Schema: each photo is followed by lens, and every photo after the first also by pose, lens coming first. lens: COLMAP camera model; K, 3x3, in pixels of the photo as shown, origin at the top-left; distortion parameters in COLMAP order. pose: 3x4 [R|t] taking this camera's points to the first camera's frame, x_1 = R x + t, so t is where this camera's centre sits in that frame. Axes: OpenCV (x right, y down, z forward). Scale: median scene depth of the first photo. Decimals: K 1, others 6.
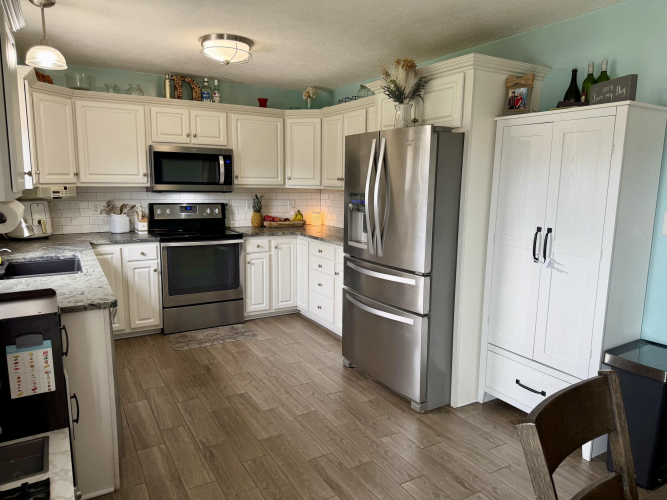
lens RADIAL K [[447.6, 0, 333.5], [0, 447.6, 250.0], [0, 0, 1]] dist [0.088609, -0.176201]
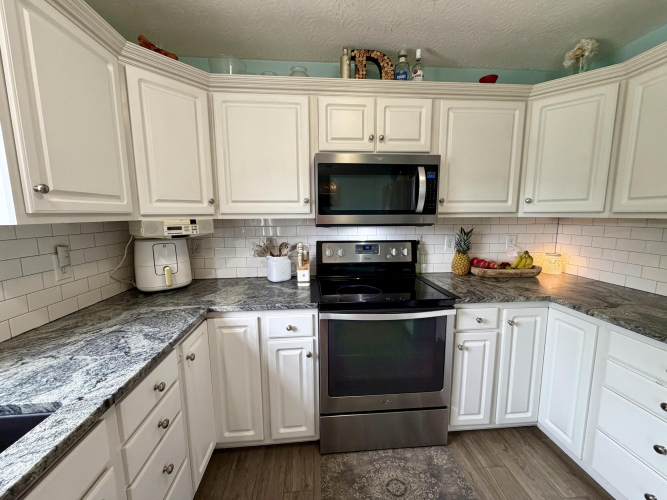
lens RADIAL K [[266.4, 0, 333.5], [0, 266.4, 250.0], [0, 0, 1]] dist [-0.000951, -0.000001]
pose [[0.900460, 0.040002, -0.433096, -0.194000], [-0.048773, 0.998768, -0.009155, -0.086062], [0.432196, 0.029368, 0.901301, 0.619500]]
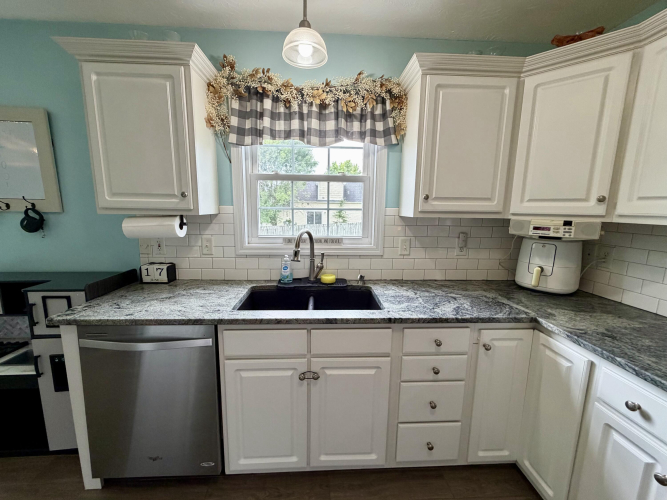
lens RADIAL K [[266.4, 0, 333.5], [0, 266.4, 250.0], [0, 0, 1]] dist [-0.000951, -0.000001]
pose [[-0.464755, 0.120849, -0.877153, -0.118403], [-0.156084, 0.963947, 0.215508, -0.110749], [0.871574, 0.237068, -0.429137, 0.753763]]
